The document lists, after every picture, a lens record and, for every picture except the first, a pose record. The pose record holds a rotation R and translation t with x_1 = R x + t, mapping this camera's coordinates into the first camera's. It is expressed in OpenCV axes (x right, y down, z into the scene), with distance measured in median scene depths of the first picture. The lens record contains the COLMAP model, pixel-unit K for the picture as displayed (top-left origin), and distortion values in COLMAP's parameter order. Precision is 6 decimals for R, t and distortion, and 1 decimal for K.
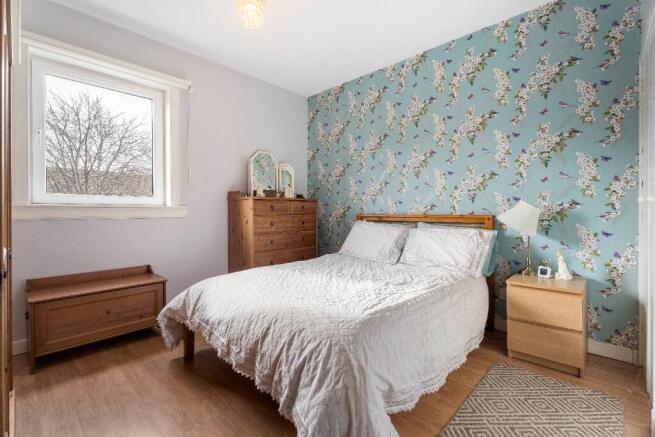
lens RADIAL K [[283.2, 0, 330.6], [0, 283.2, 214.4], [0, 0, 1]] dist [0.000255, 0.000190]
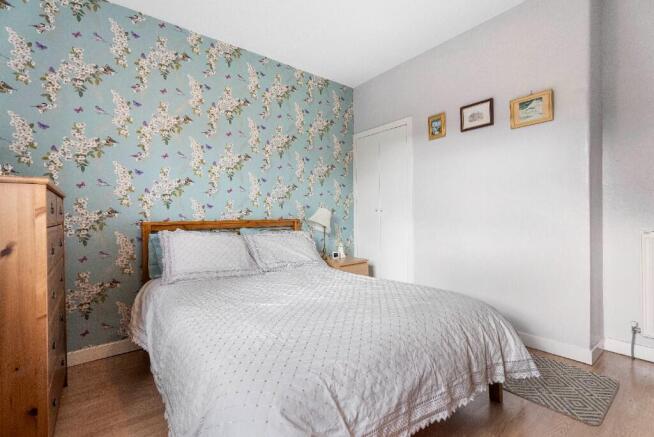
lens RADIAL K [[300.7, 0, 330.1], [0, 300.7, 217.8], [0, 0, 1]] dist [-0.000207, -0.000144]
pose [[0.154064, -0.004775, 0.988049, -0.595112], [0.023667, 0.999719, 0.001141, -0.001082], [-0.987777, 0.023209, 0.154134, 0.538554]]
